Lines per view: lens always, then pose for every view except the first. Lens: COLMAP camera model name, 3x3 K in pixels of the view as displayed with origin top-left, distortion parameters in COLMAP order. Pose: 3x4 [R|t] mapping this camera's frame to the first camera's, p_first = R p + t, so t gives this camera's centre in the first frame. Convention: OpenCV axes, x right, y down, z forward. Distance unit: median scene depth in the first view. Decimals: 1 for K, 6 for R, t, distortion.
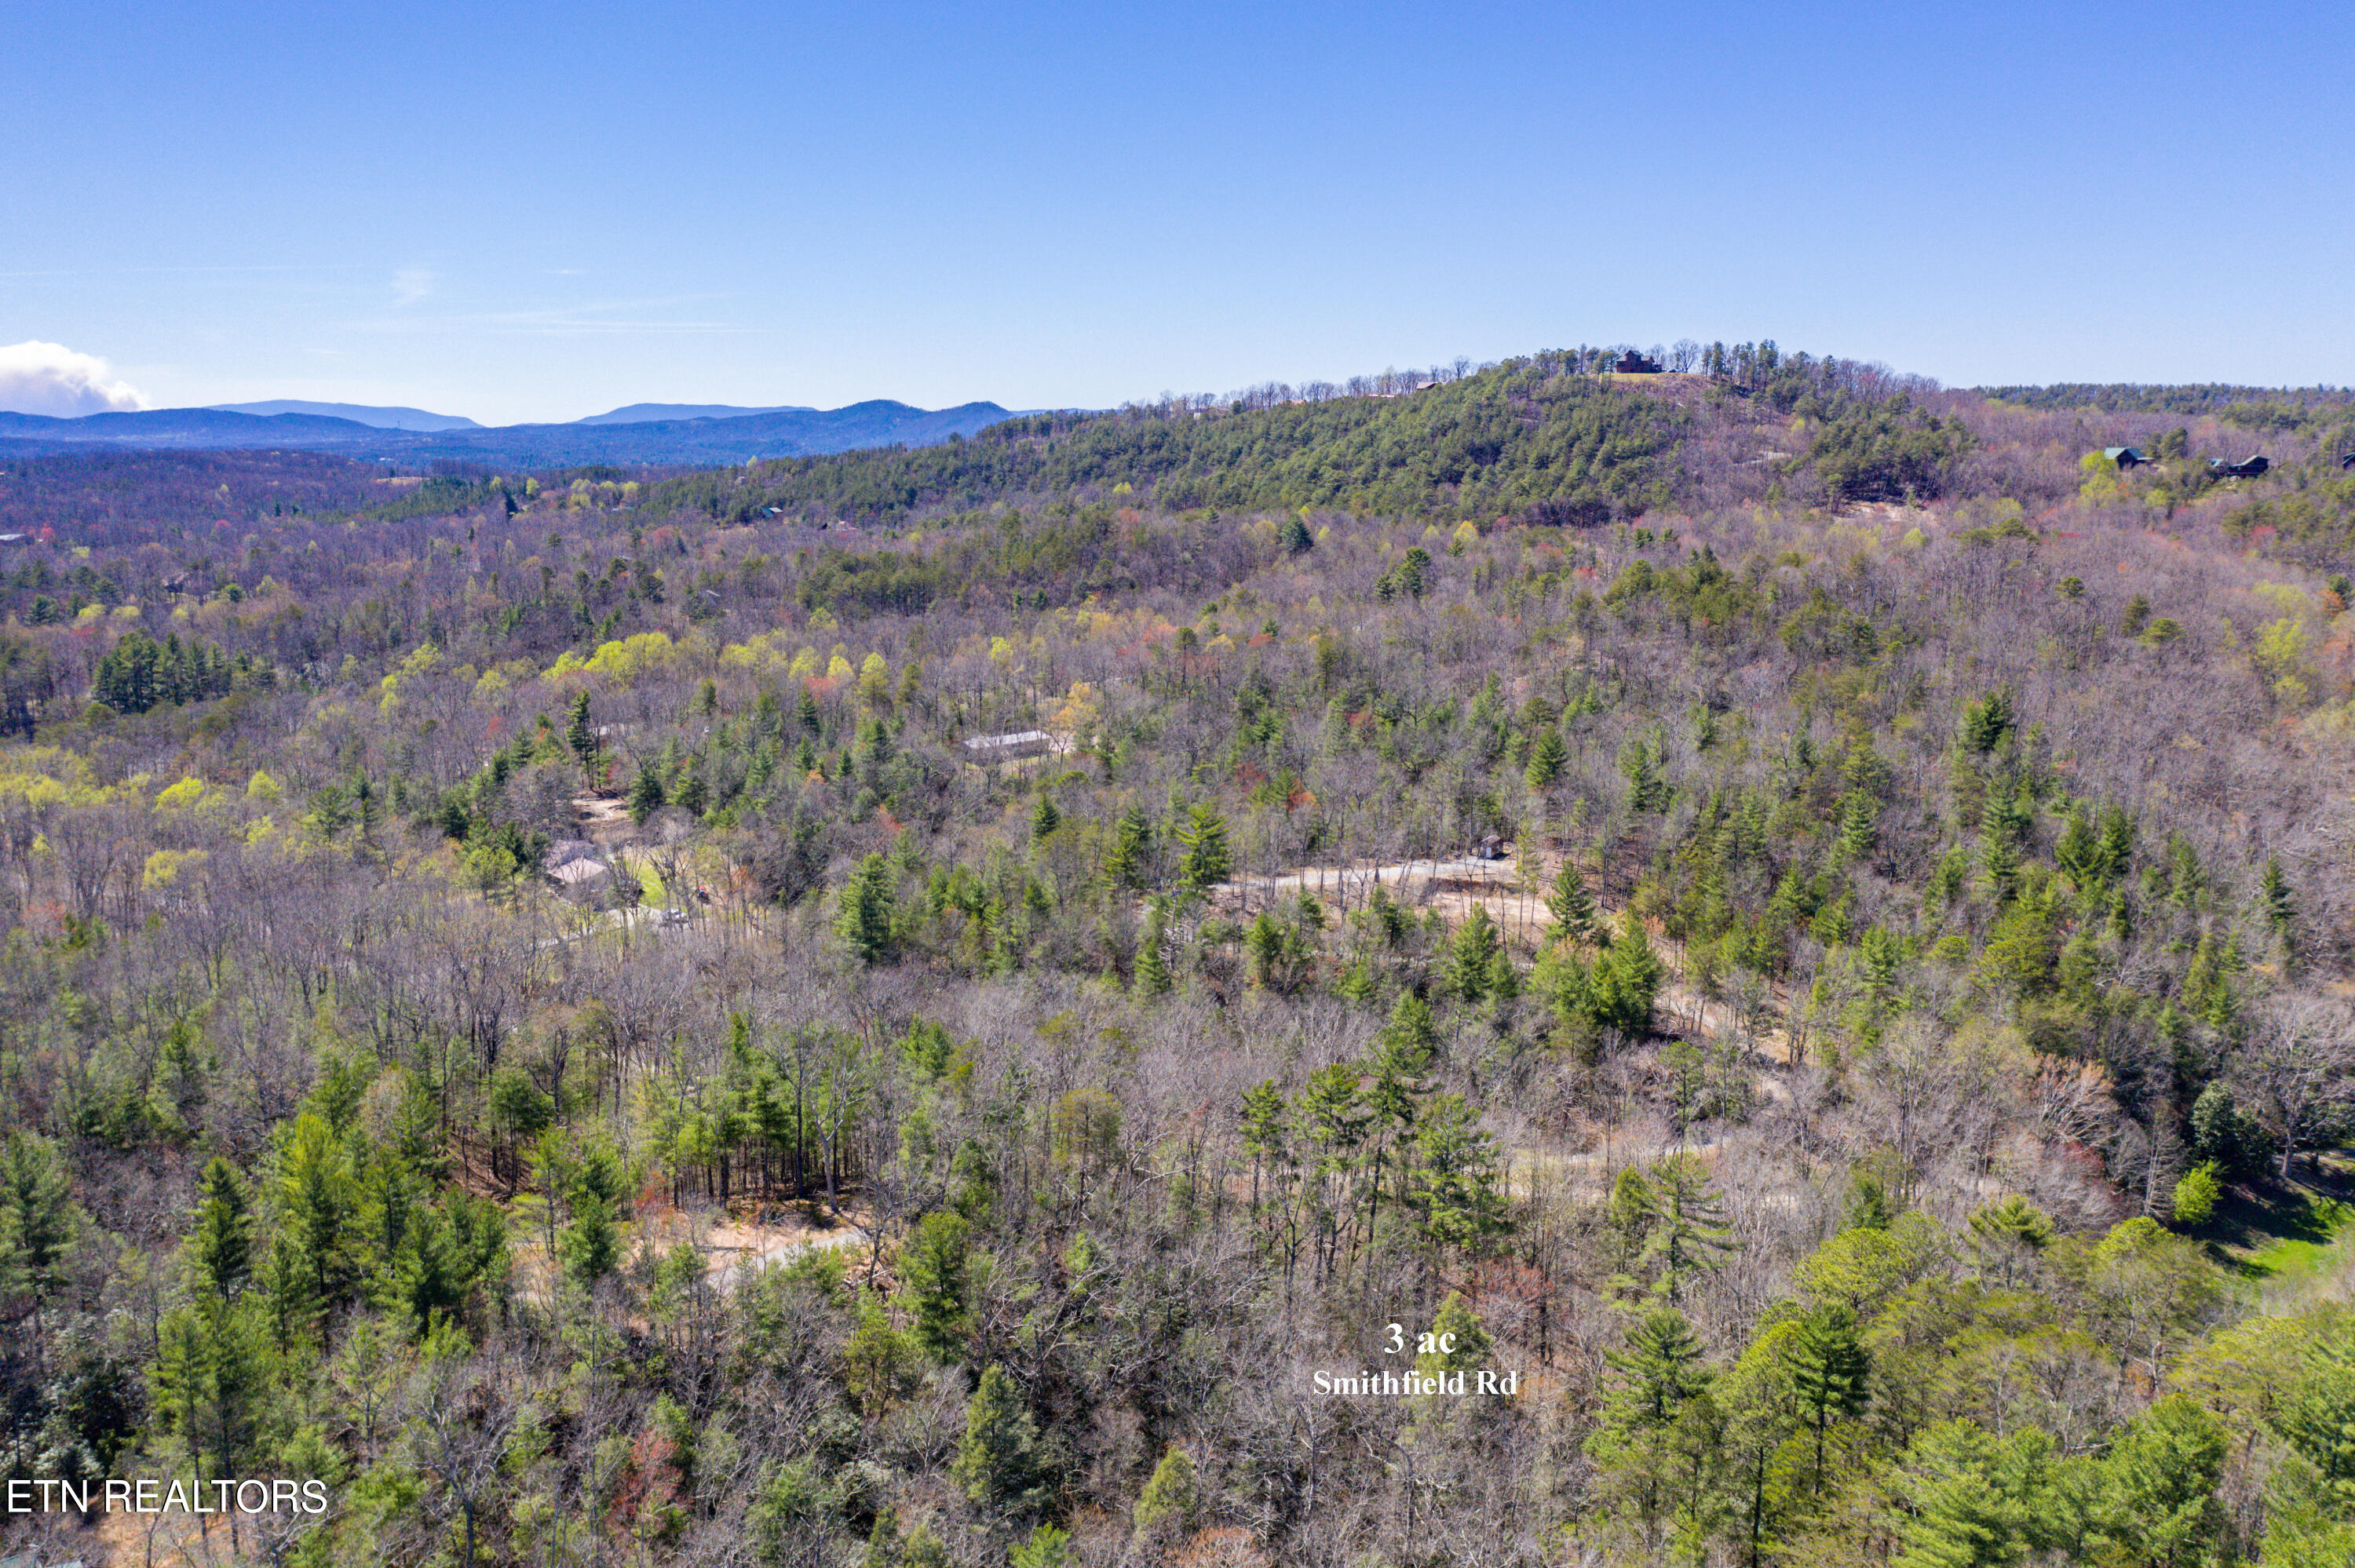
lens RADIAL K [[1861.6, 0, 1179.6], [0, 1861.6, 778.8], [0, 0, 1]] dist [-0.012509, 0.008278]
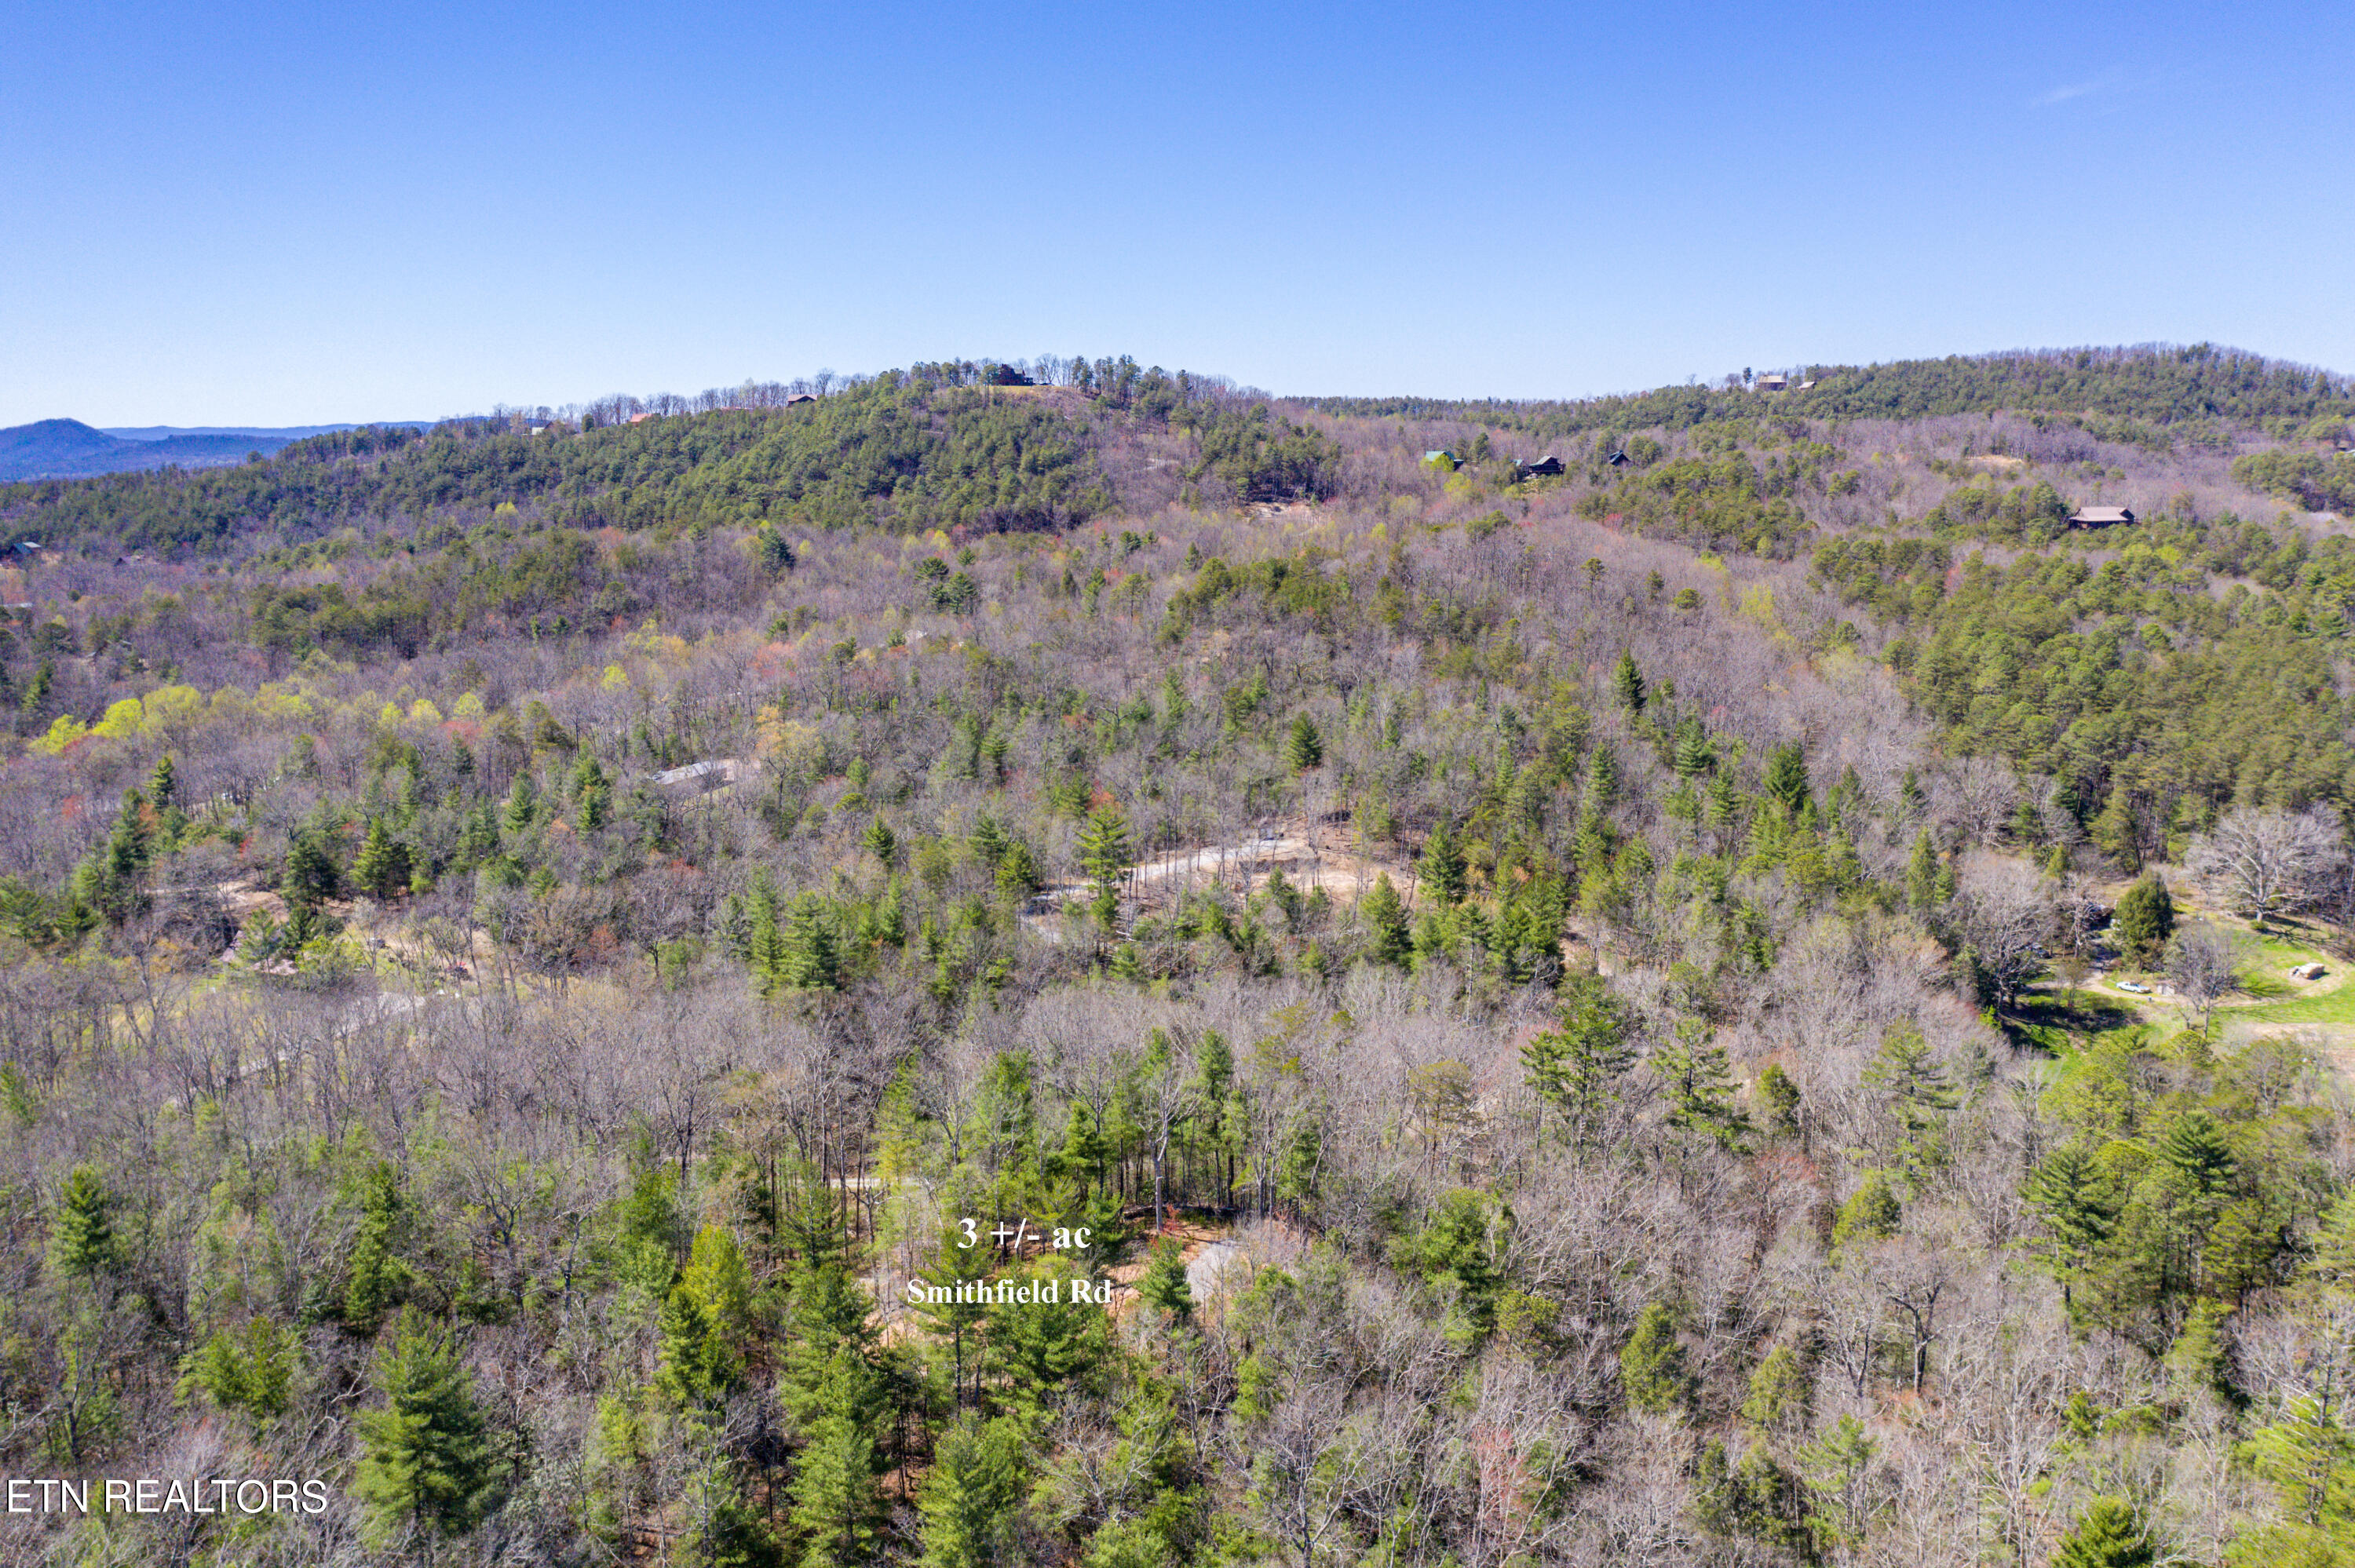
lens RADIAL K [[1861.6, 0, 1184.3], [0, 1861.6, 793.7], [0, 0, 1]] dist [-0.012509, 0.008278]
pose [[0.902295, -0.088648, 0.421907, -0.125159], [0.088663, 0.995868, 0.019630, -0.003147], [-0.421904, 0.019696, 0.906427, 0.022116]]
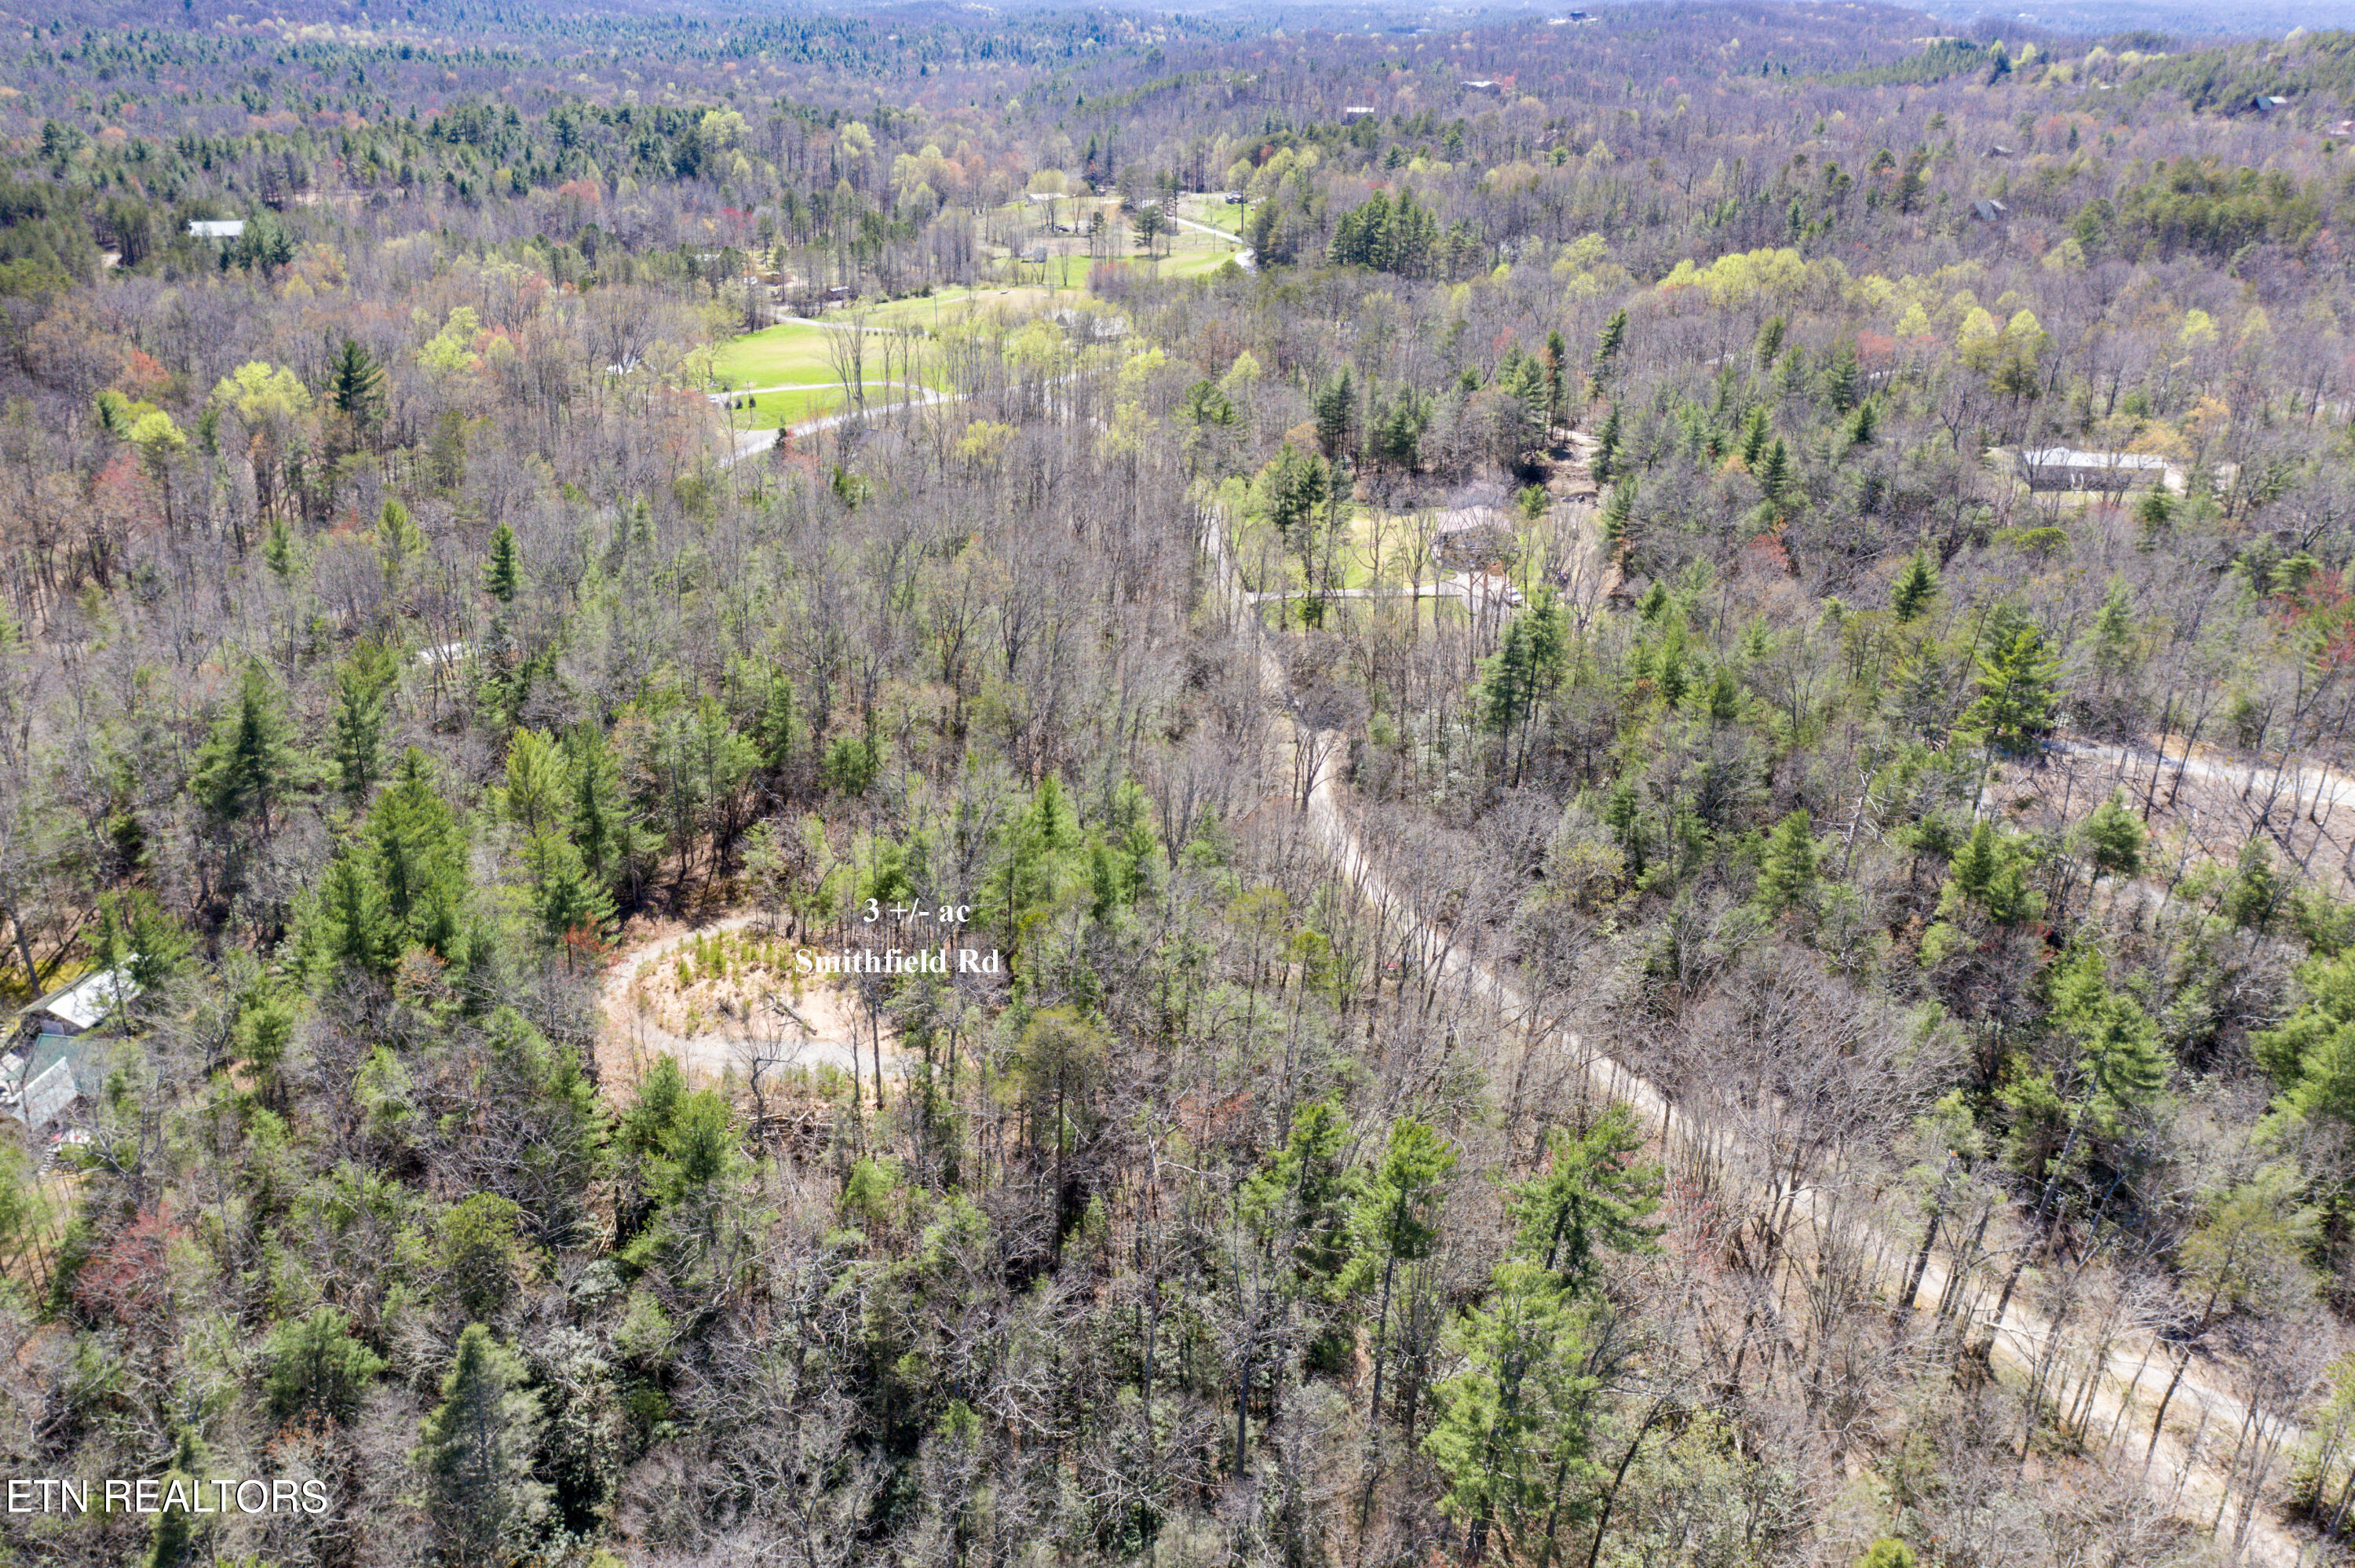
lens RADIAL K [[1861.6, 0, 1174.4], [0, 1861.6, 773.8], [0, 0, 1]] dist [-0.012509, 0.008278]
pose [[0.678389, 0.299139, -0.671047, 0.087433], [-0.147003, 0.950155, 0.274948, -0.023692], [0.719846, -0.087876, 0.688548, 0.113827]]
